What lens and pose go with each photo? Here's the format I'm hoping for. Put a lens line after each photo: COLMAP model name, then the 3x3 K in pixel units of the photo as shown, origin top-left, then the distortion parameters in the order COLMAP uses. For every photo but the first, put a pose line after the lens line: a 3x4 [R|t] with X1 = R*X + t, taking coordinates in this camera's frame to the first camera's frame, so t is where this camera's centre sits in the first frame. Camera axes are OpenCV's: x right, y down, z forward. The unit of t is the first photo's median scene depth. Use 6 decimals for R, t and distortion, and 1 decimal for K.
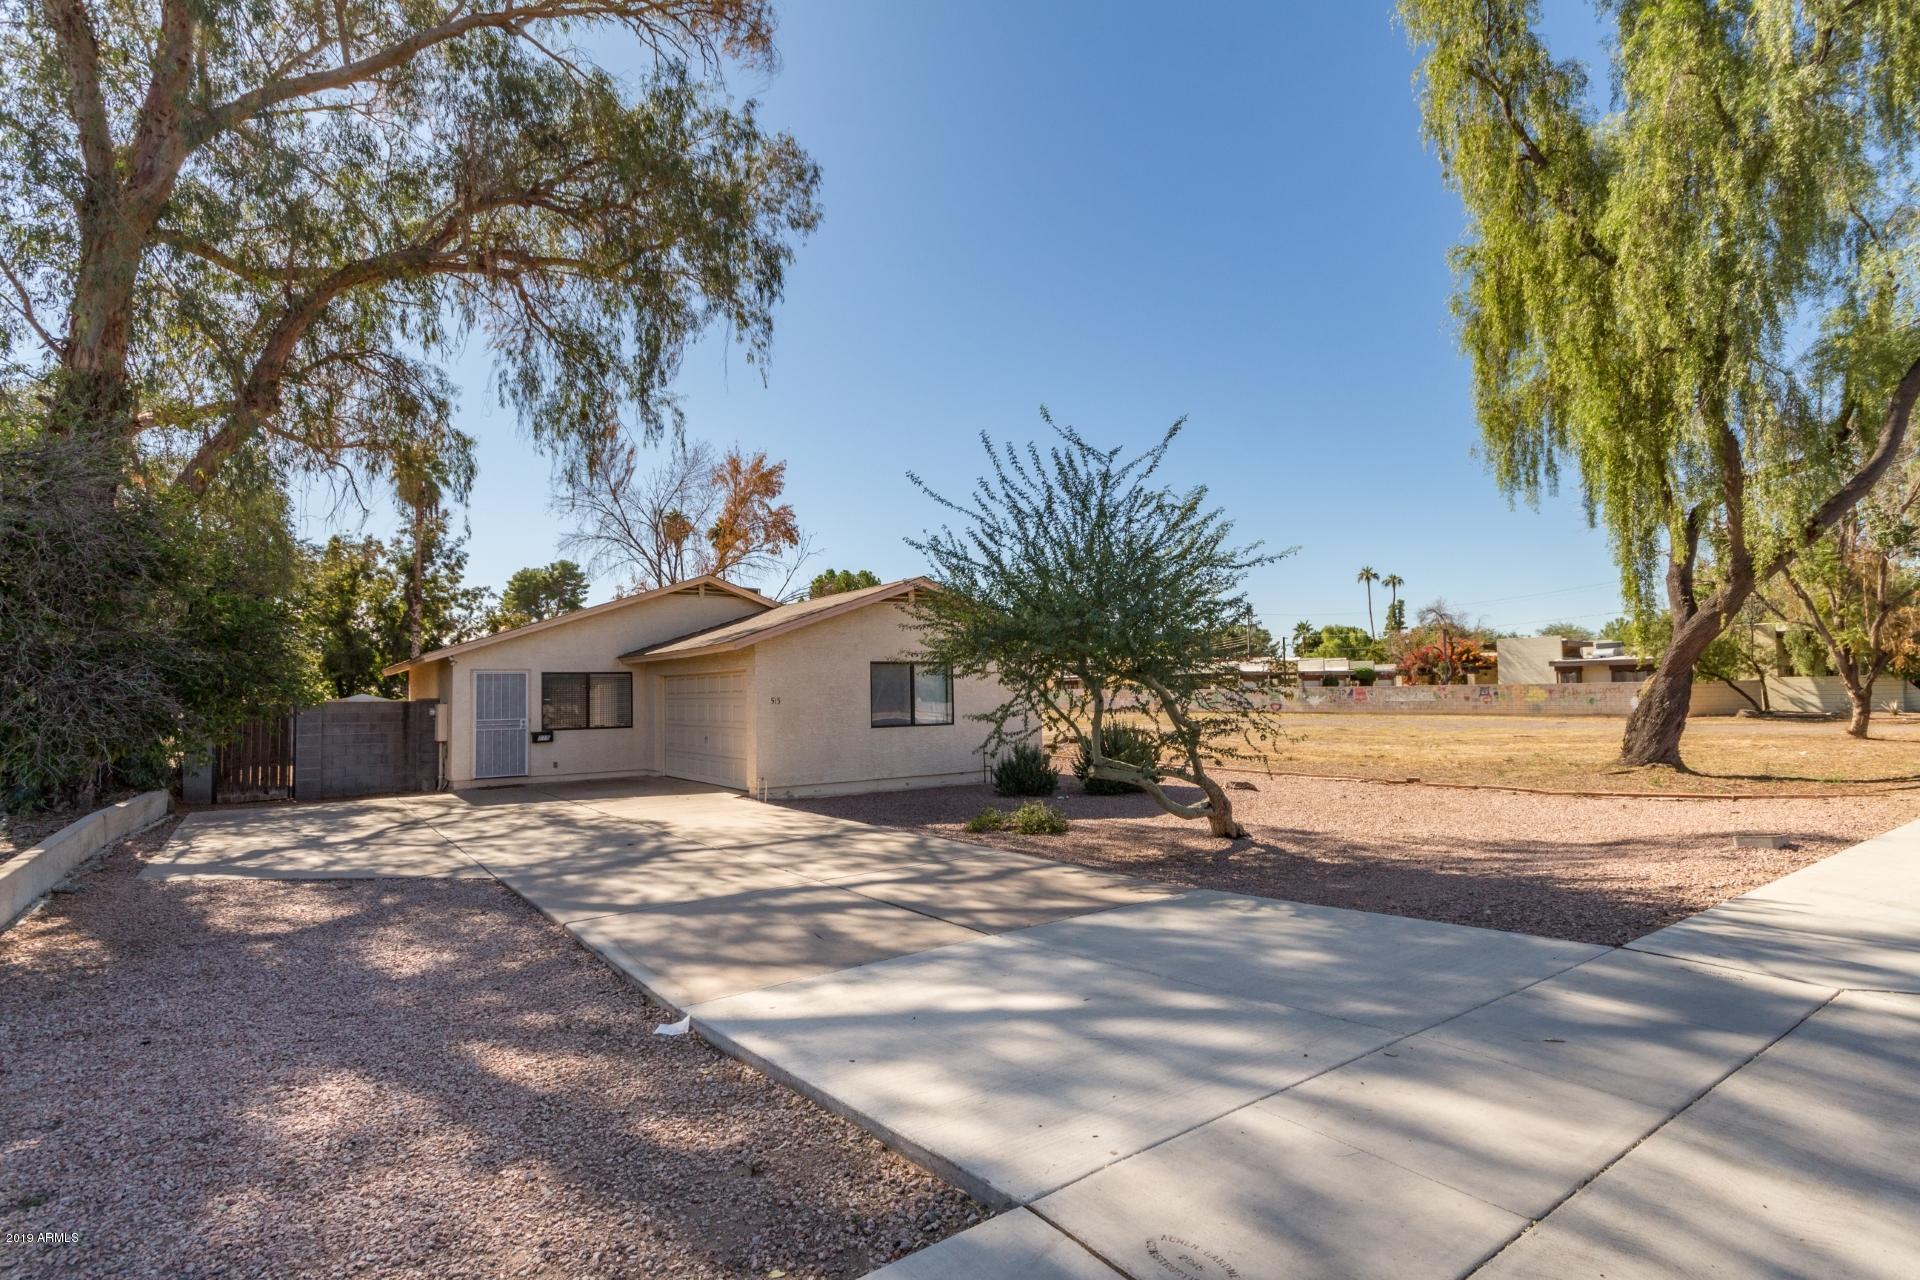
lens RADIAL K [[896.8, 0, 943.8], [0, 896.8, 647.7], [0, 0, 1]] dist [0.013314, -0.000160]
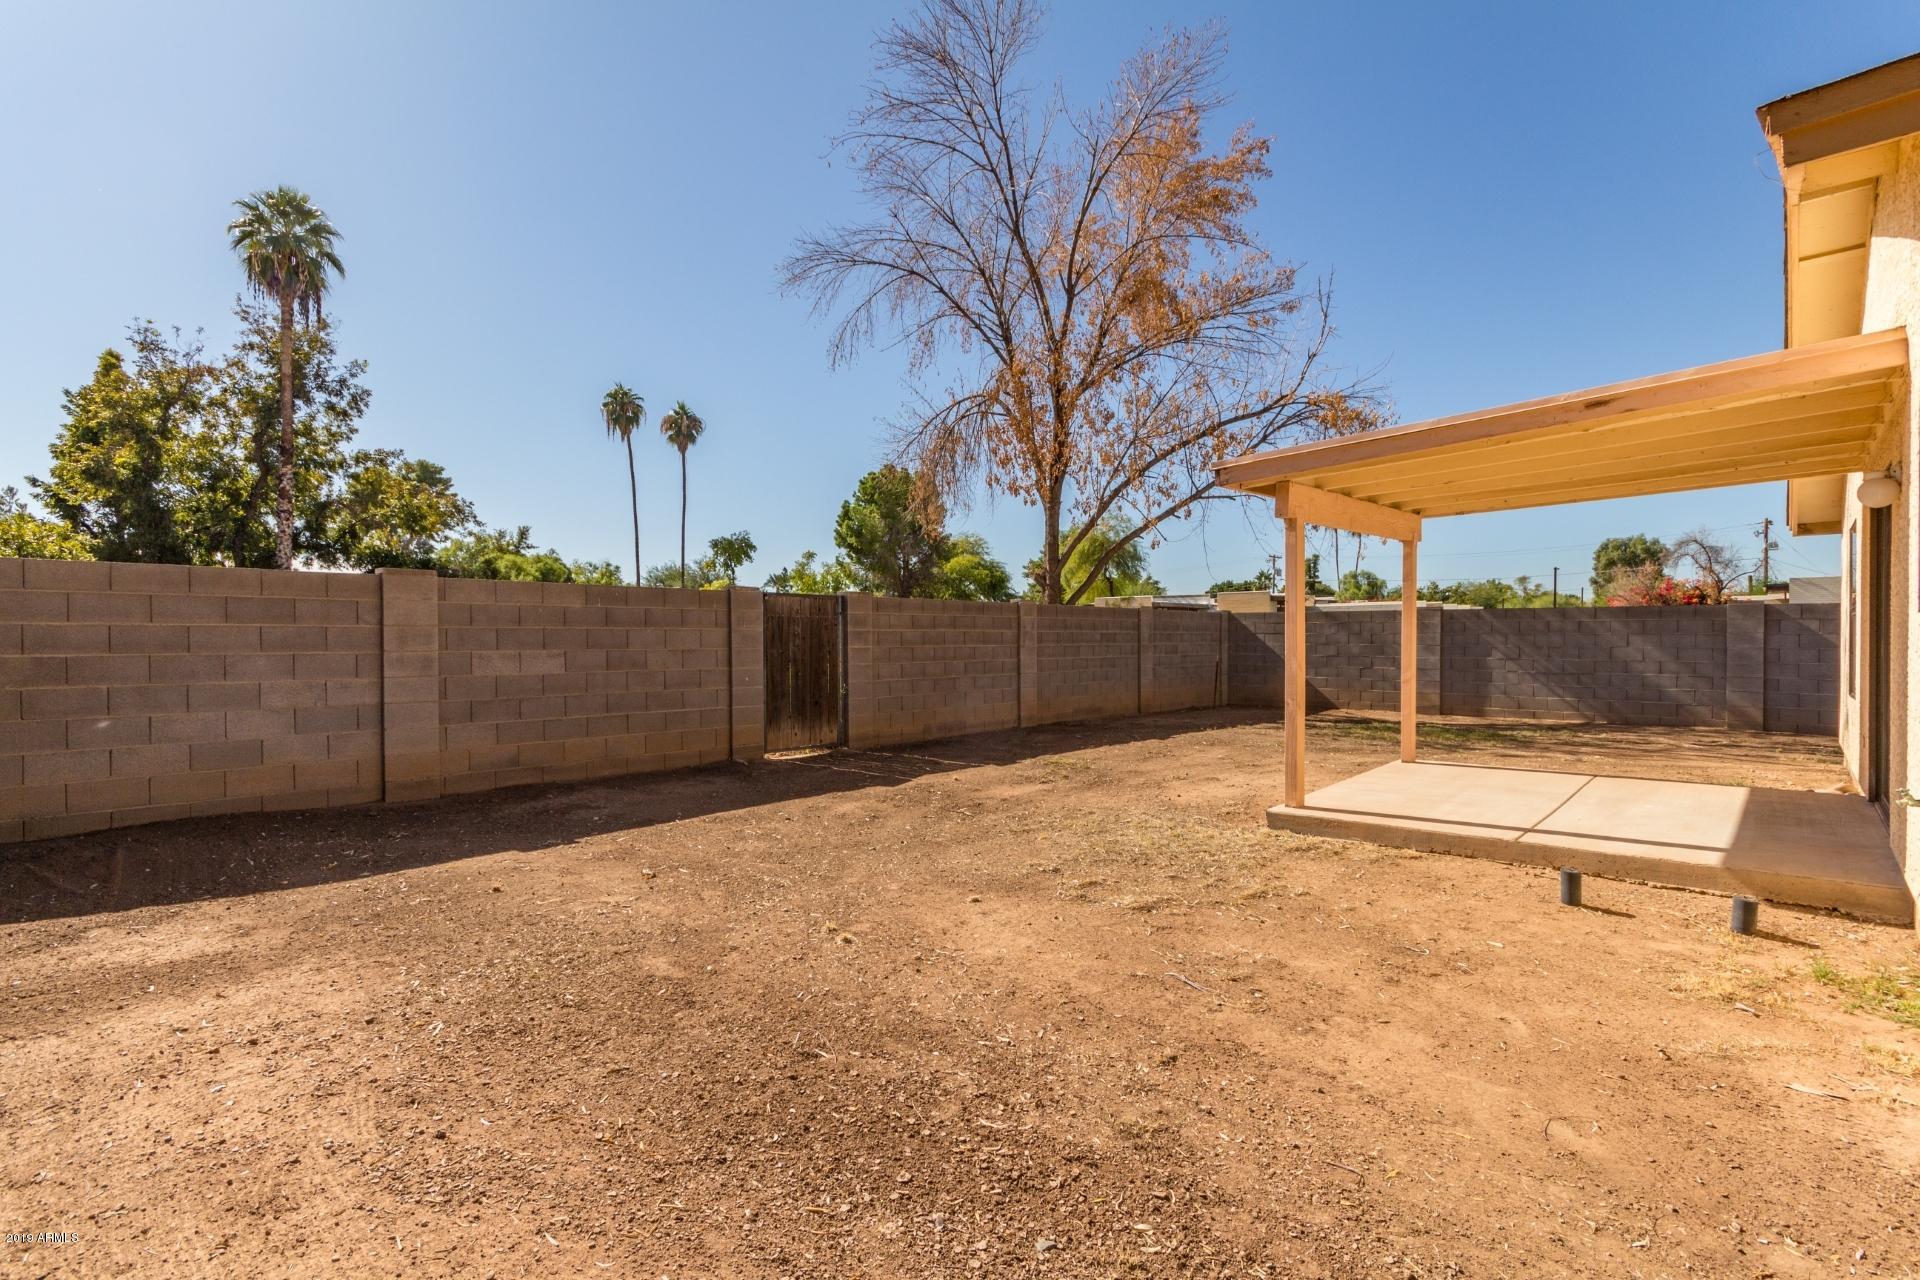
lens RADIAL K [[896.8, 0, 966.2], [0, 896.8, 646.7], [0, 0, 1]] dist [0.013314, -0.000160]
pose [[0.981782, 0.021129, 0.188831, -0.263508], [-0.031105, 0.998264, 0.050022, 0.028779], [-0.187446, -0.054985, 0.980735, 0.337328]]
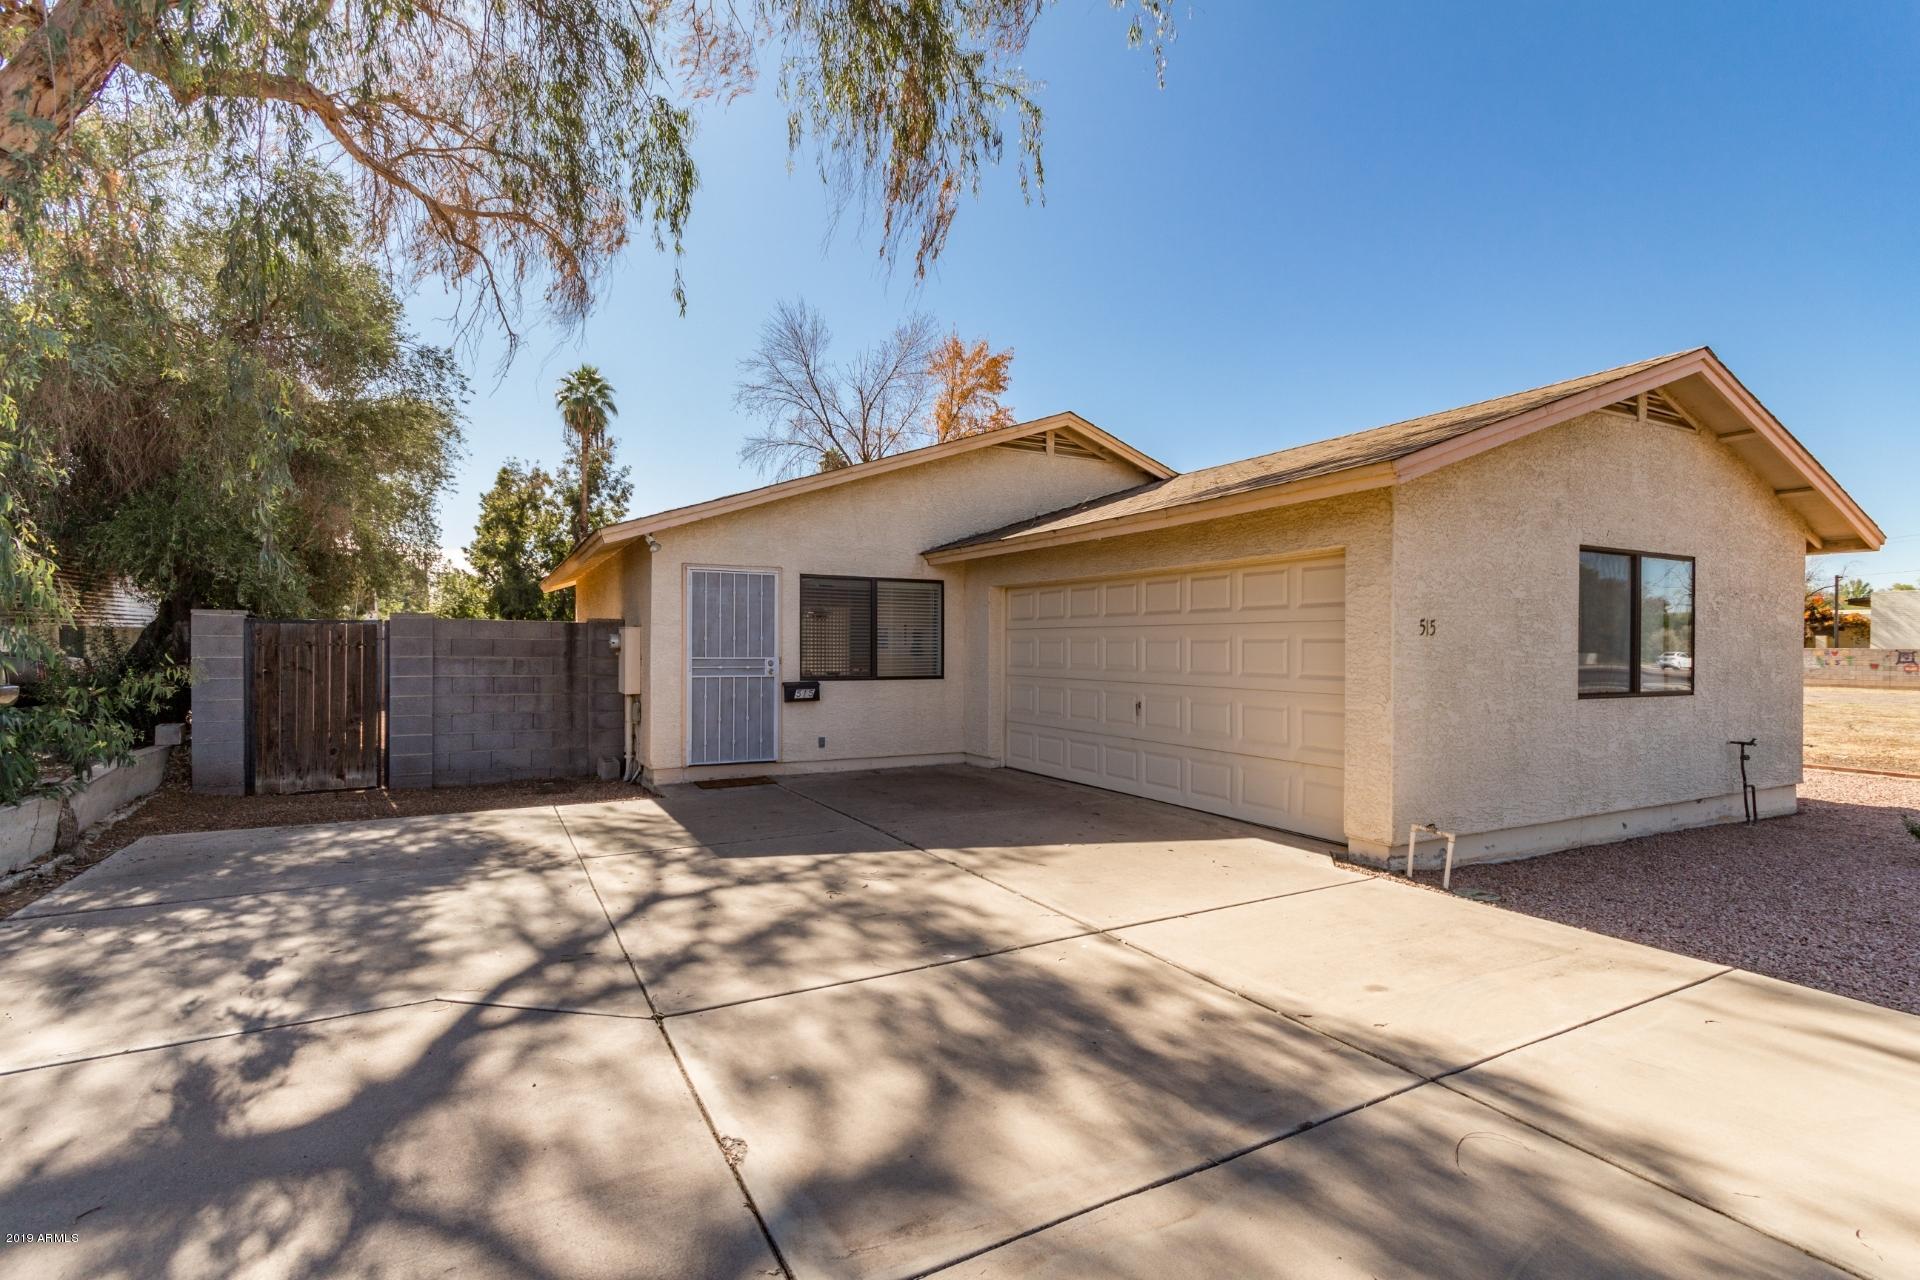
lens RADIAL K [[896.8, 0, 967.2], [0, 896.8, 641.2], [0, 0, 1]] dist [0.013314, -0.000160]
pose [[0.991987, 0.023867, -0.124066, -0.064855], [-0.018123, 0.998720, 0.047219, 0.009474], [0.125035, -0.044592, 0.991150, 0.109288]]
